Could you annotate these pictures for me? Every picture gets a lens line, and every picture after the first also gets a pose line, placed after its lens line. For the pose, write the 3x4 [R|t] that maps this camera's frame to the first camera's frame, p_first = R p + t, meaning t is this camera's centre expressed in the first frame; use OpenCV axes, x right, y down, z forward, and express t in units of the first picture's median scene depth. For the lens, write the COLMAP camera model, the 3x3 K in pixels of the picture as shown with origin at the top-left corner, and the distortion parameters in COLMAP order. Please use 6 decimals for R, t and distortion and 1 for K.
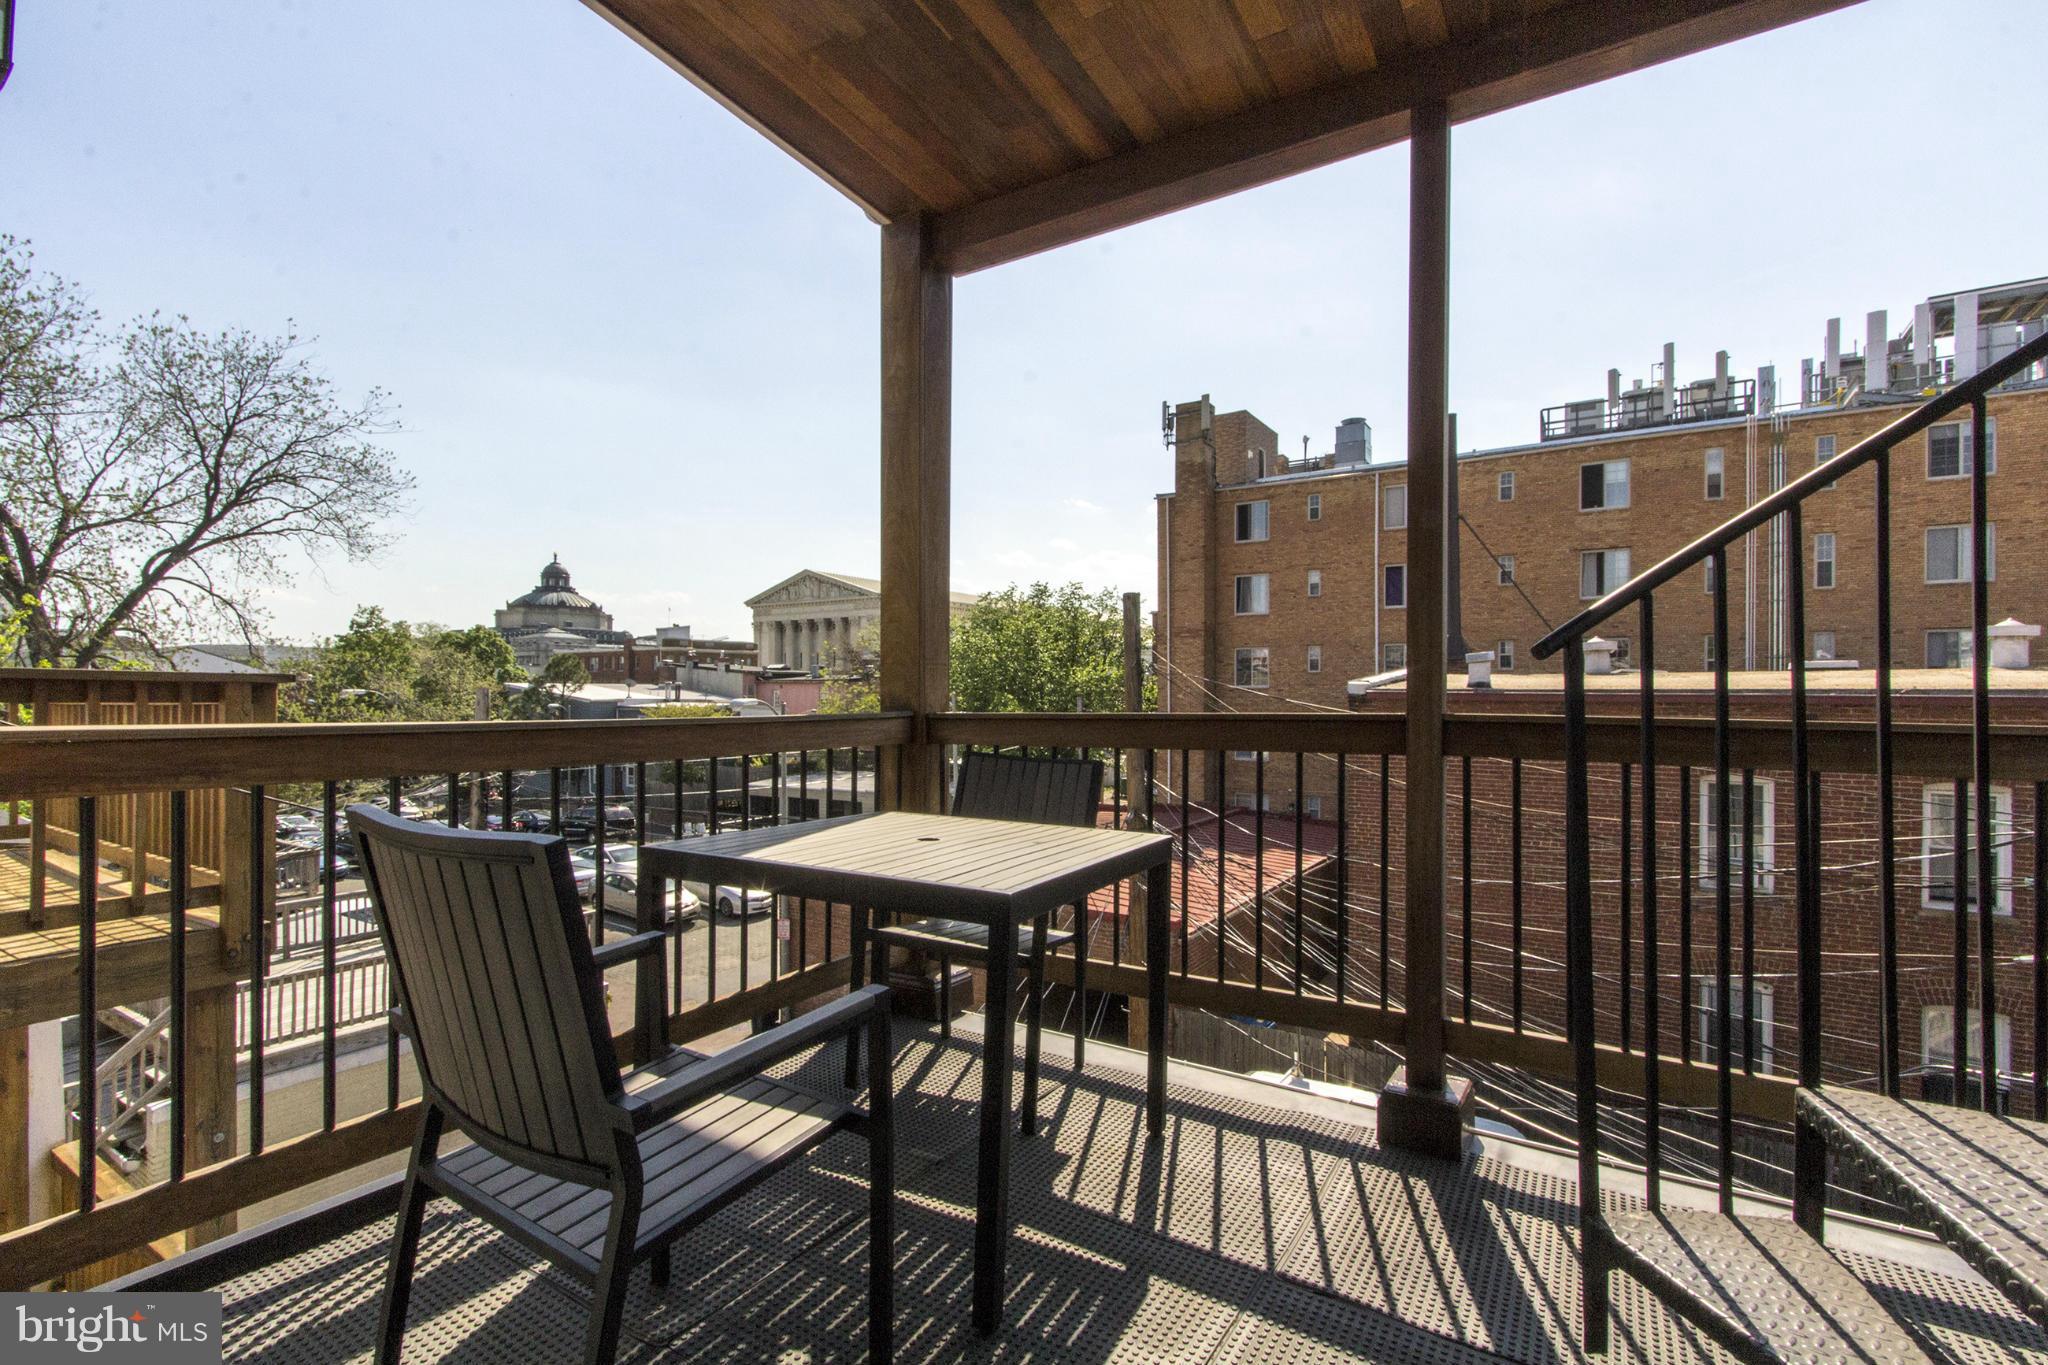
lens RADIAL K [[939.9, 0, 1024.4], [0, 939.9, 692.5], [0, 0, 1]] dist [-0.001797, -0.000233]
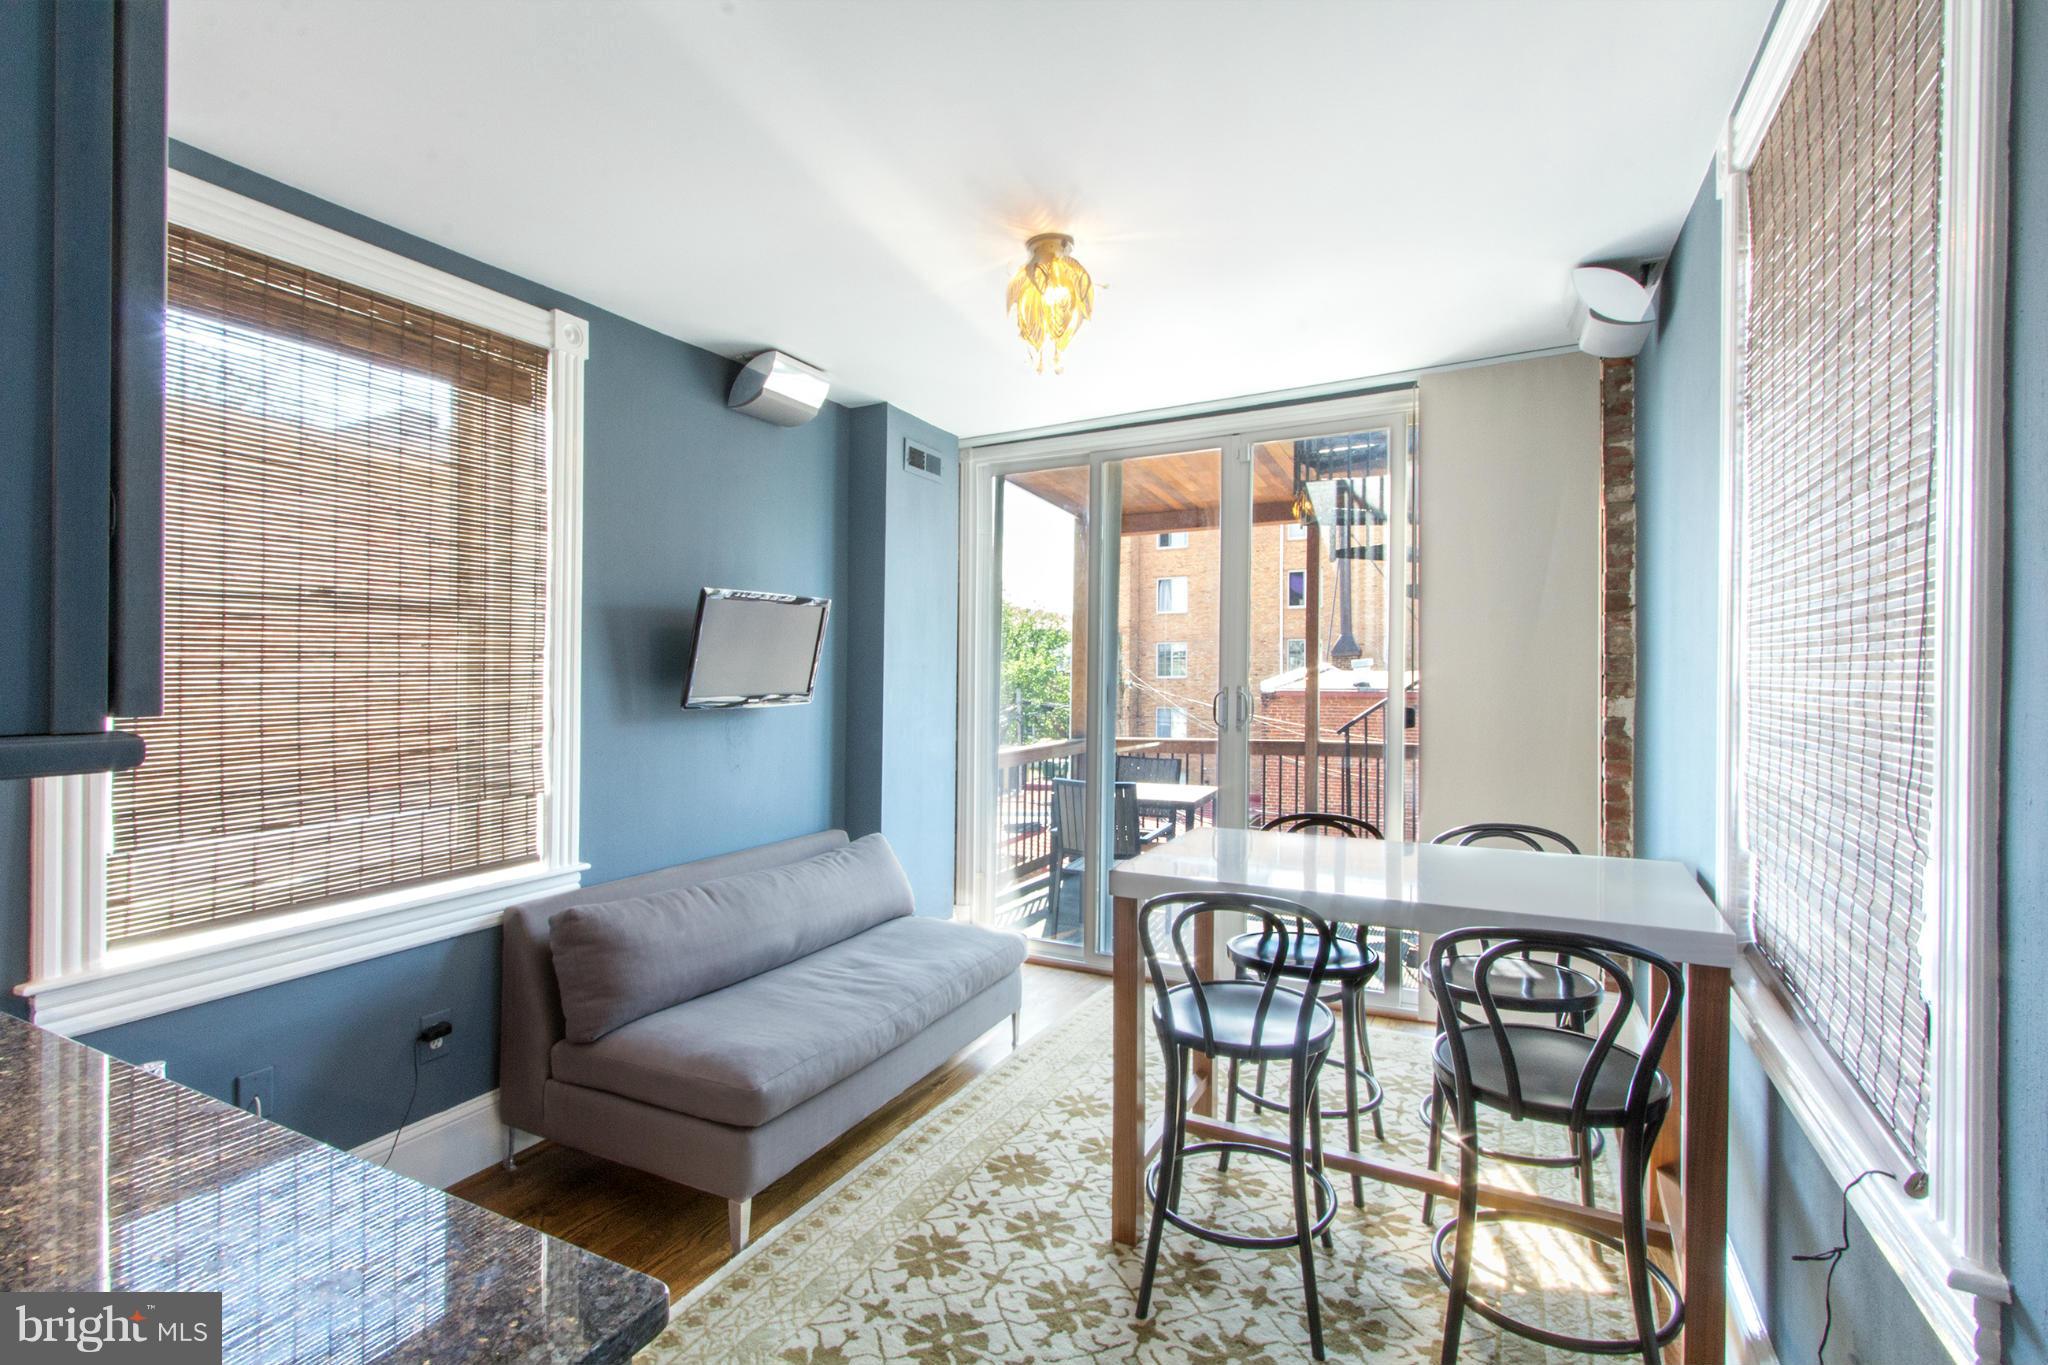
lens RADIAL K [[939.9, 0, 1024.1], [0, 939.9, 690.0], [0, 0, 1]] dist [-0.001797, -0.000233]
pose [[0.995600, -0.012823, 0.092828, -0.584235], [0.011637, 0.999844, 0.013303, -0.154526], [-0.092985, -0.012164, 0.995593, -1.461374]]
